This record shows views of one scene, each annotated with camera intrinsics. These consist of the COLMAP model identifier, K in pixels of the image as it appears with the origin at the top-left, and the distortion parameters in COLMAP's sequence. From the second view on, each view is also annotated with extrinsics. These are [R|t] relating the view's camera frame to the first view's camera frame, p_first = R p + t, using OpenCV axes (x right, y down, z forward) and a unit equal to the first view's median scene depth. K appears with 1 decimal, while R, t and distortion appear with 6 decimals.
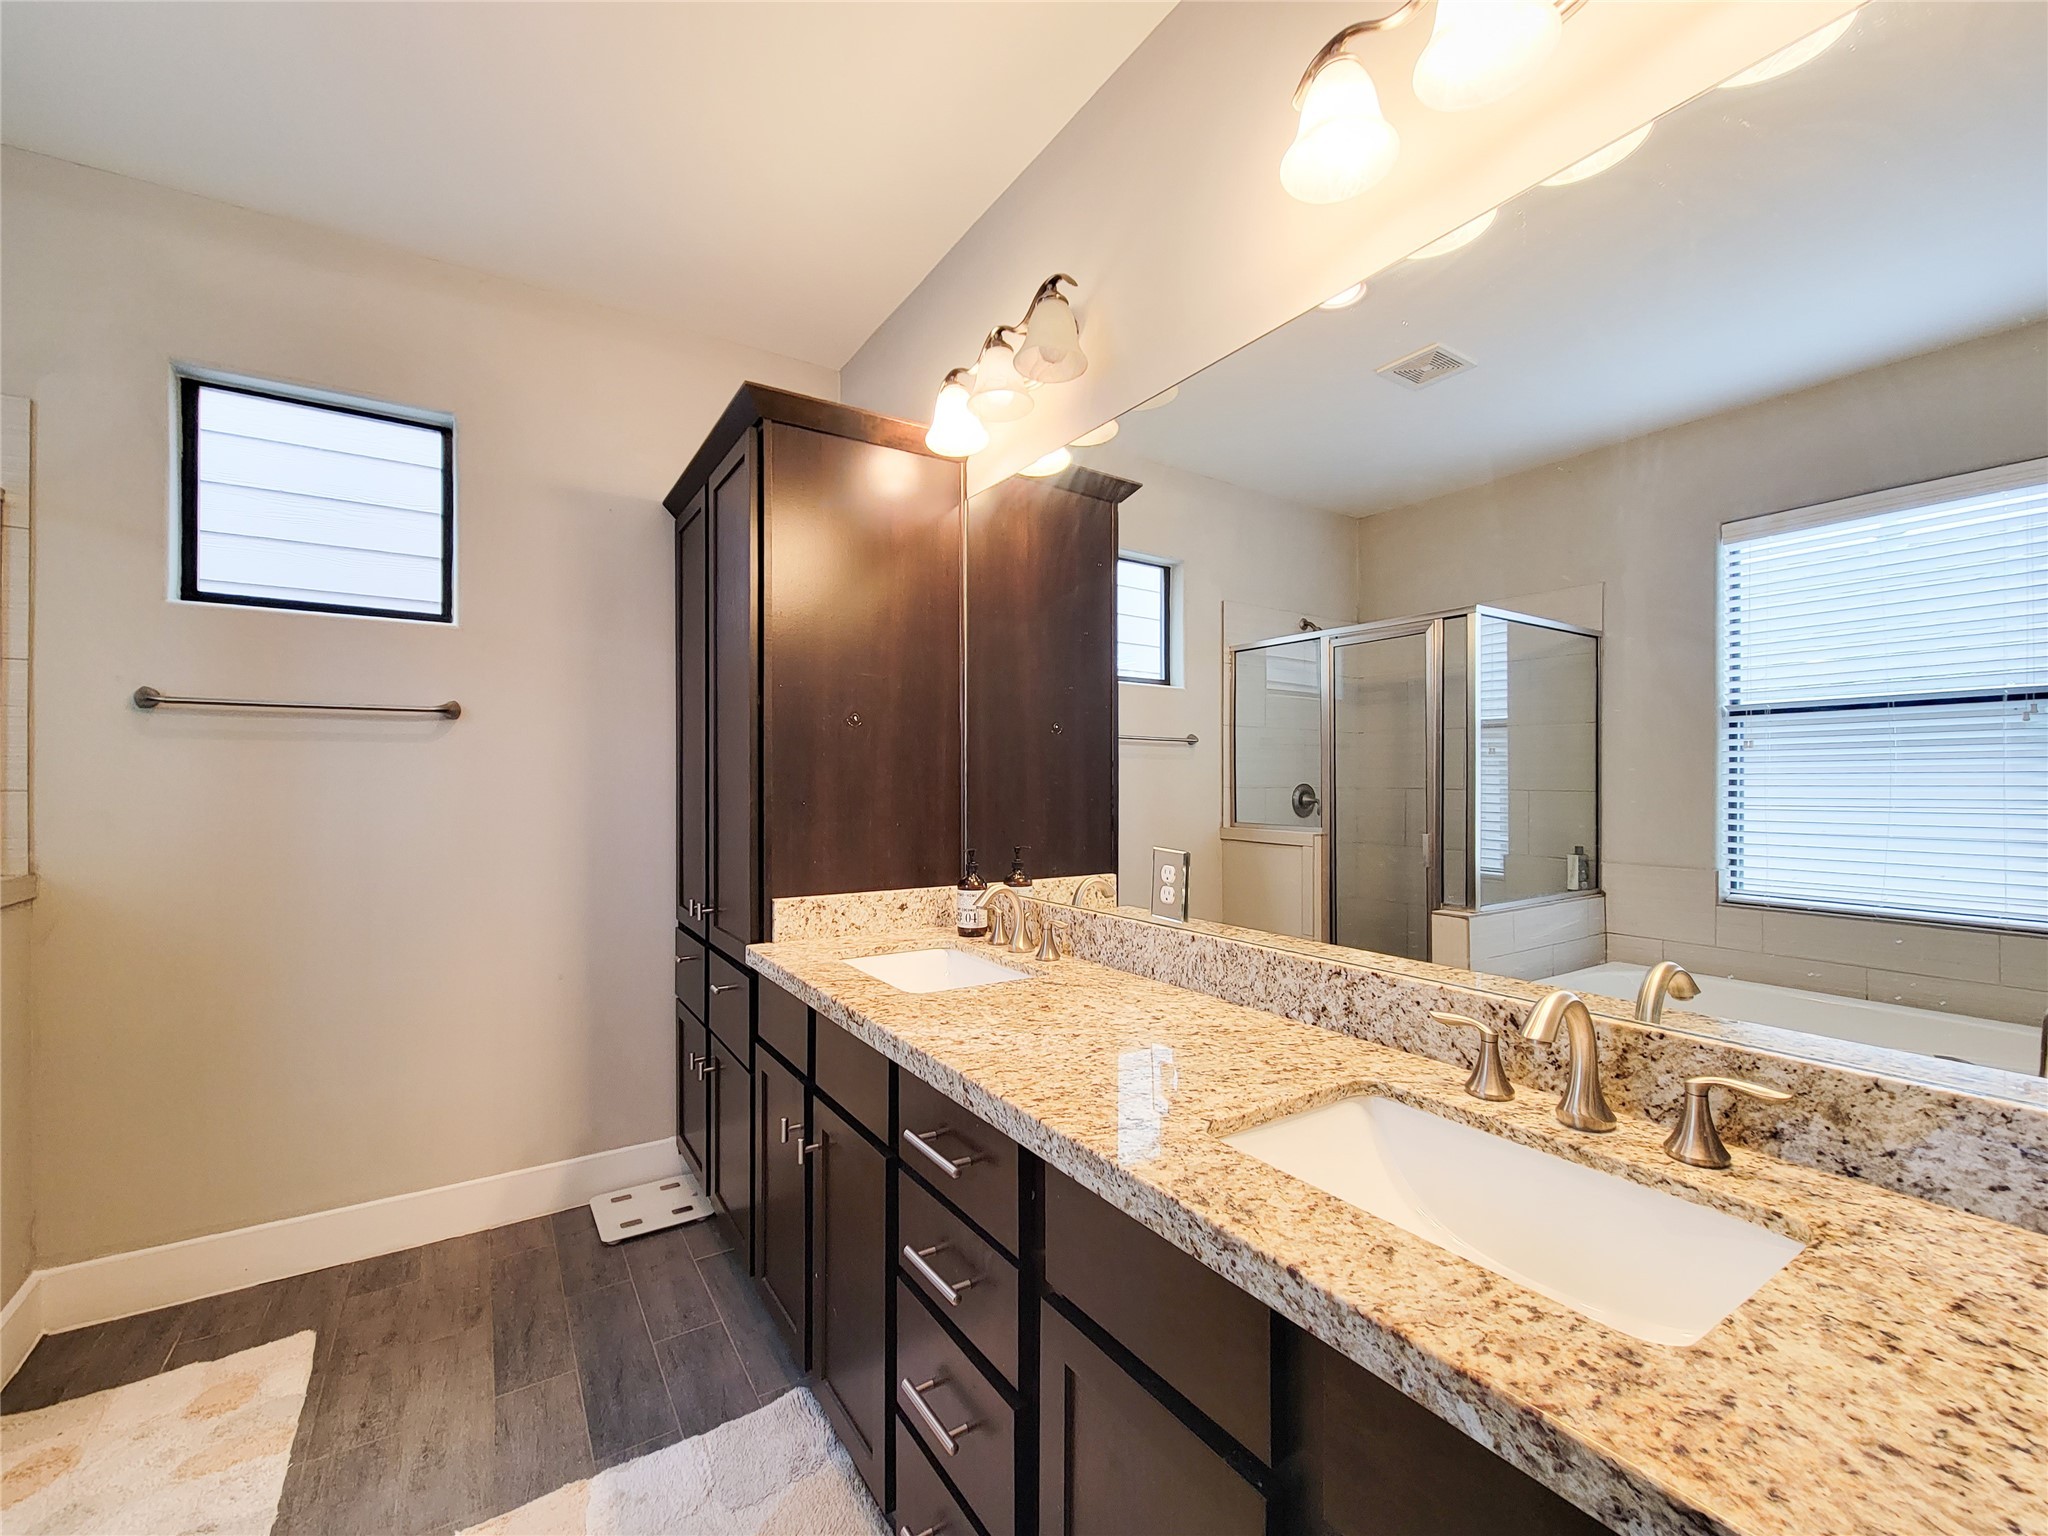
lens RADIAL K [[824.4, 0, 1028.8], [0, 824.4, 783.8], [0, 0, 1]] dist [0.005119, -0.003584]
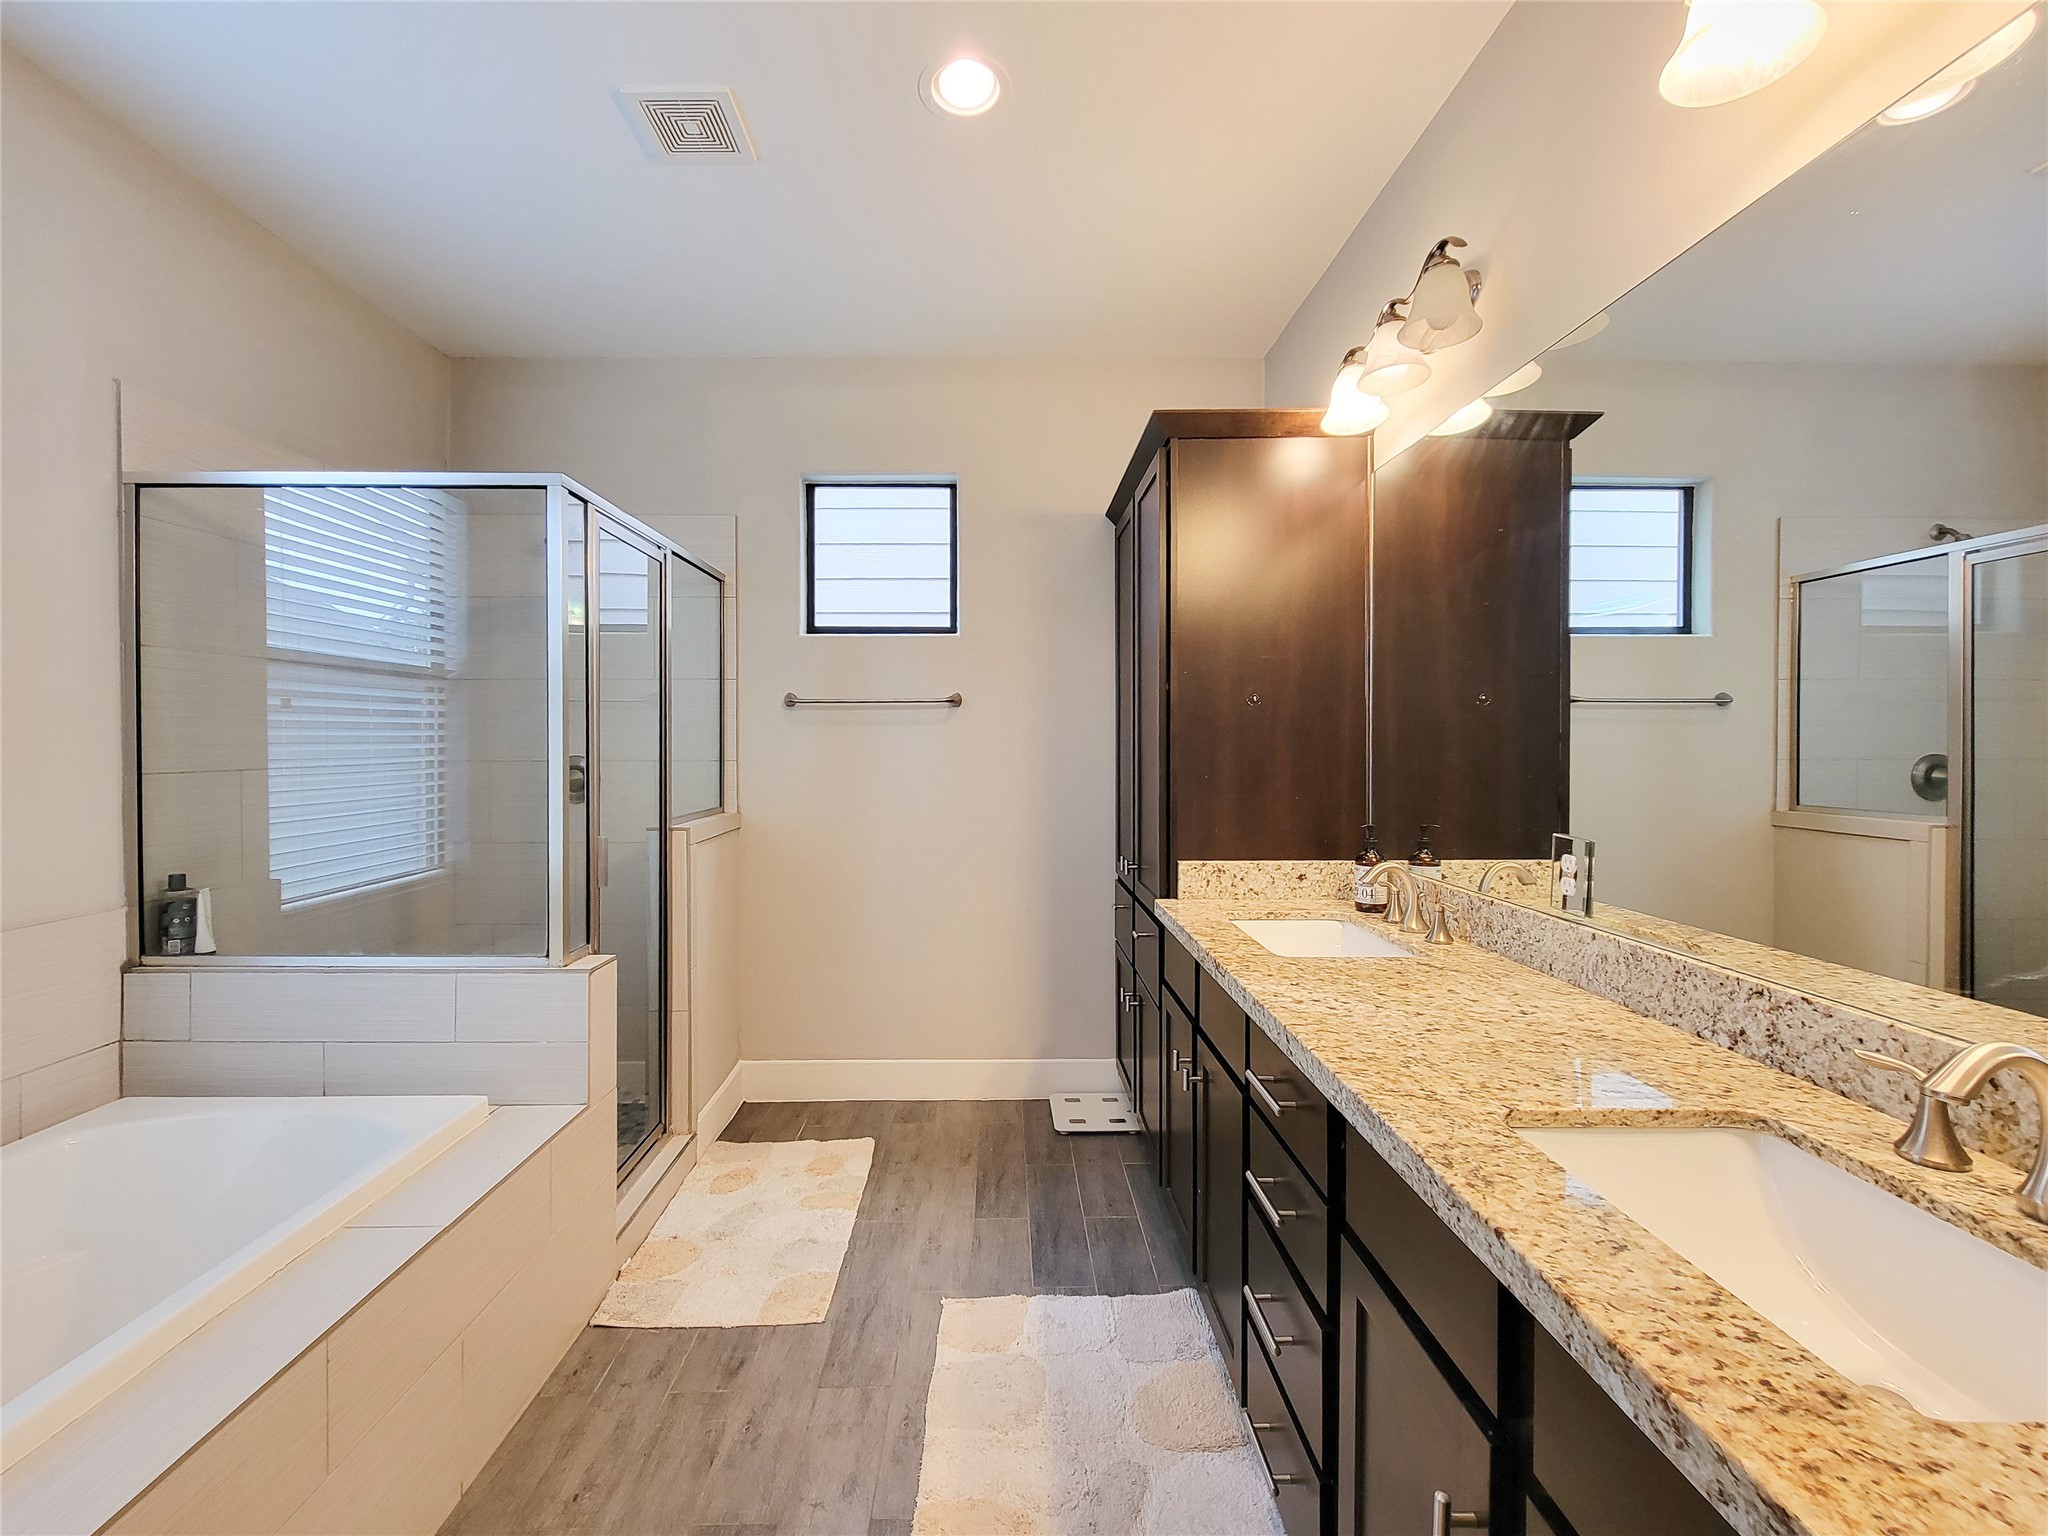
lens RADIAL K [[844.8, 0, 1045.8], [0, 844.8, 758.9], [0, 0, 1]] dist [0.004776, -0.003425]
pose [[0.857019, 0.007953, -0.515223, 0.157210], [-0.000325, 0.999889, 0.014894, -0.021399], [0.515284, -0.012597, 0.856927, -0.106642]]
